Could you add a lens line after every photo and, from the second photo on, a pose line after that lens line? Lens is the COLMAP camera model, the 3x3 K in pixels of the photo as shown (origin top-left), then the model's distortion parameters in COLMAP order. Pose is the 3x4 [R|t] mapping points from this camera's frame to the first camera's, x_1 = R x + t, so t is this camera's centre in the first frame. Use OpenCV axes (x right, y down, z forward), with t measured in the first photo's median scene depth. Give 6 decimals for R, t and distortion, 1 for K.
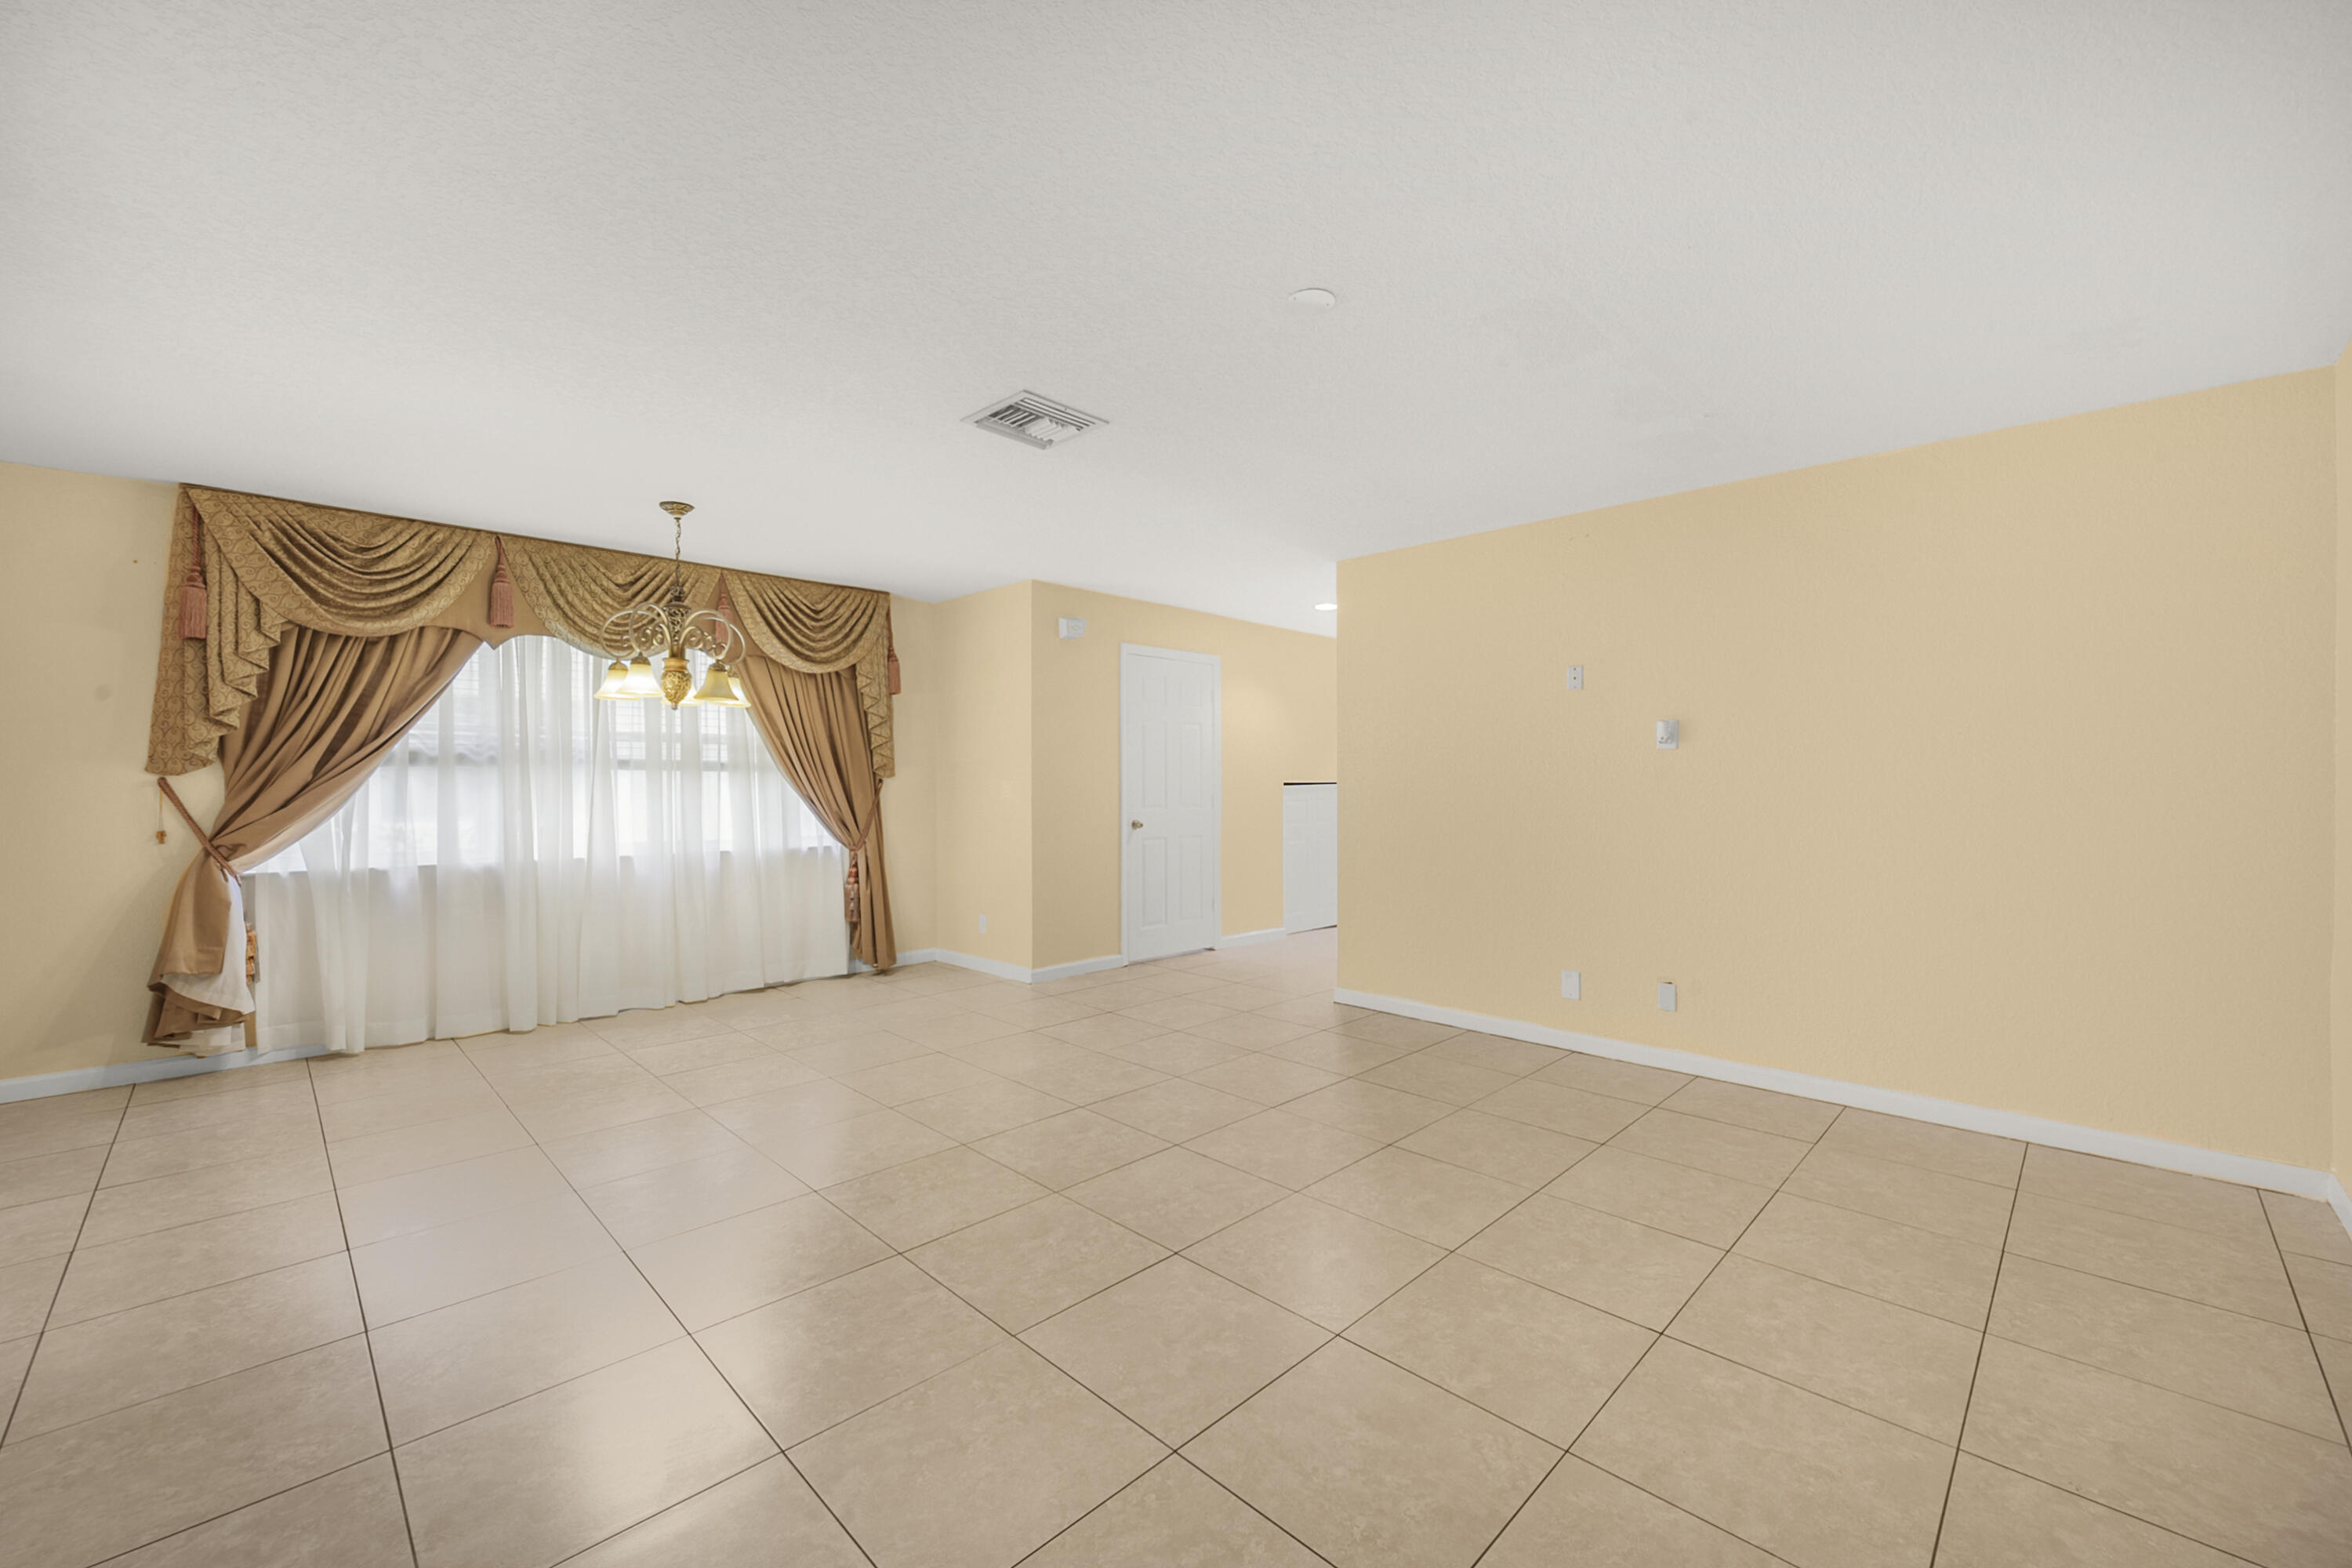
lens RADIAL K [[927.2, 0, 1180.7], [0, 927.2, 778.8], [0, 0, 1]] dist [0.002791, -0.000516]
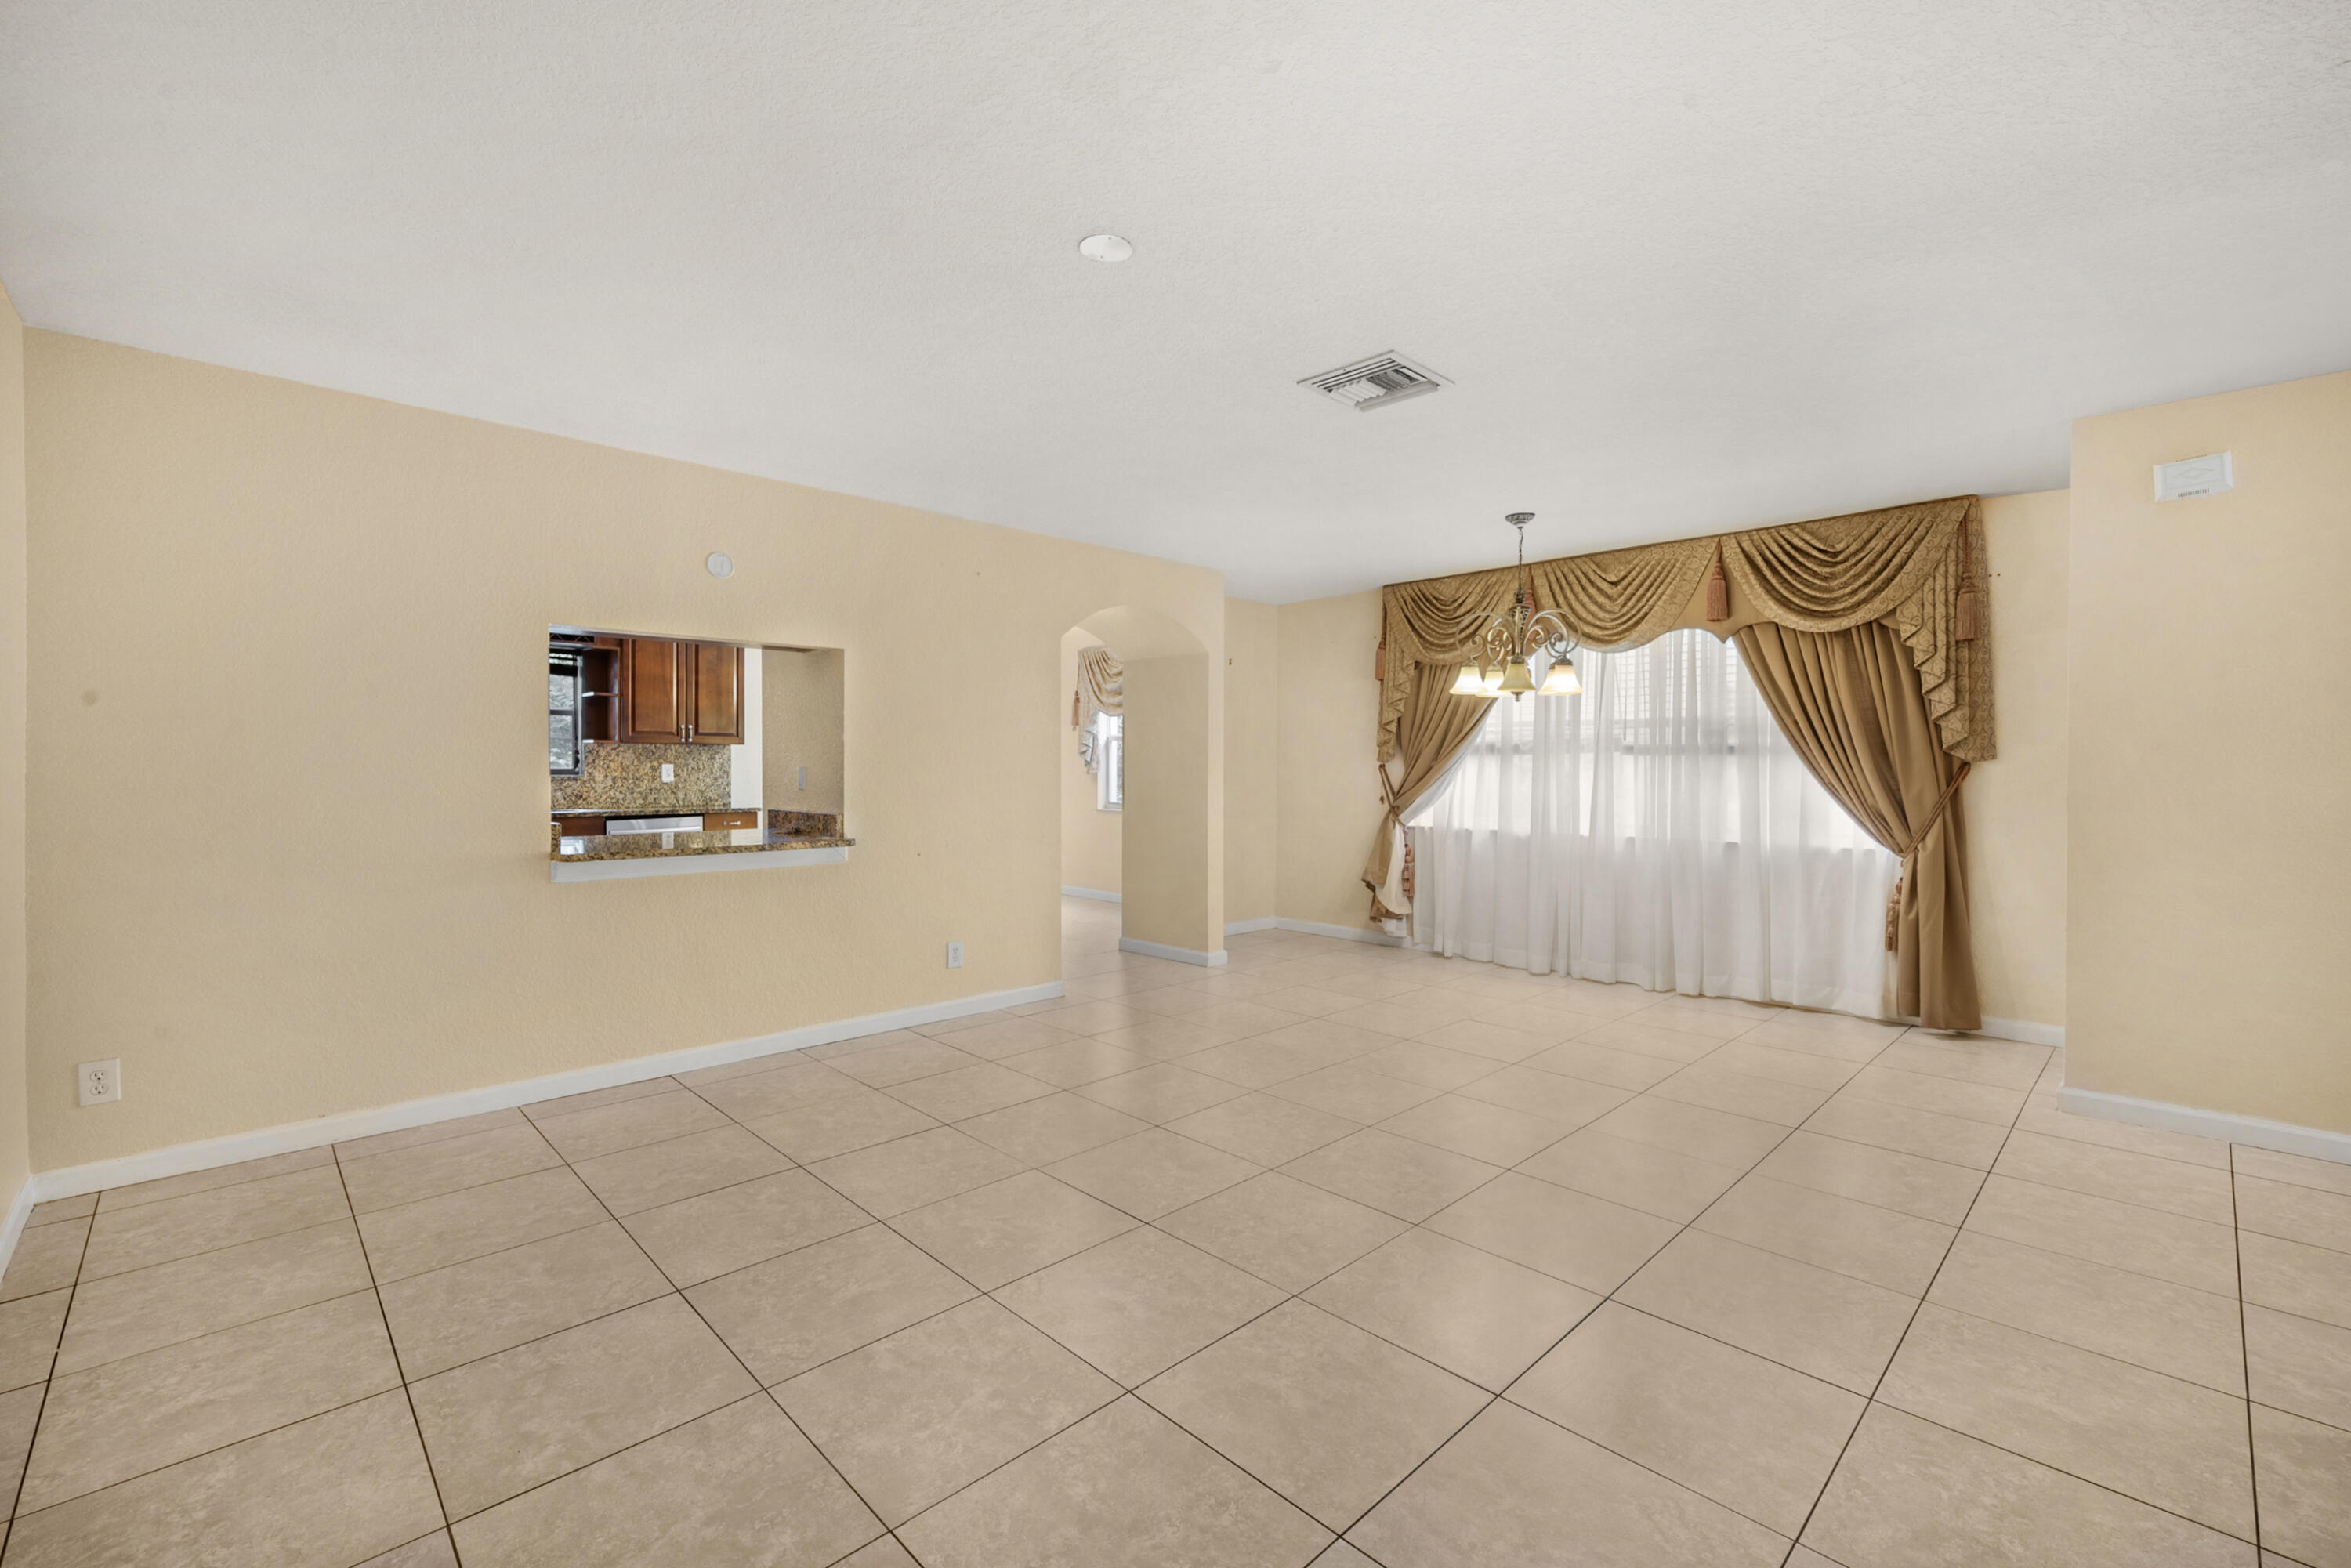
lens RADIAL K [[986.8, 0, 1187.4], [0, 986.8, 776.9], [0, 0, 1]] dist [-0.001263, 0.000915]
pose [[-0.008166, 0.011012, -0.999906, 0.586066], [0.003209, 0.999934, 0.010986, 0.001191], [0.999962, -0.003119, -0.008201, 0.568659]]
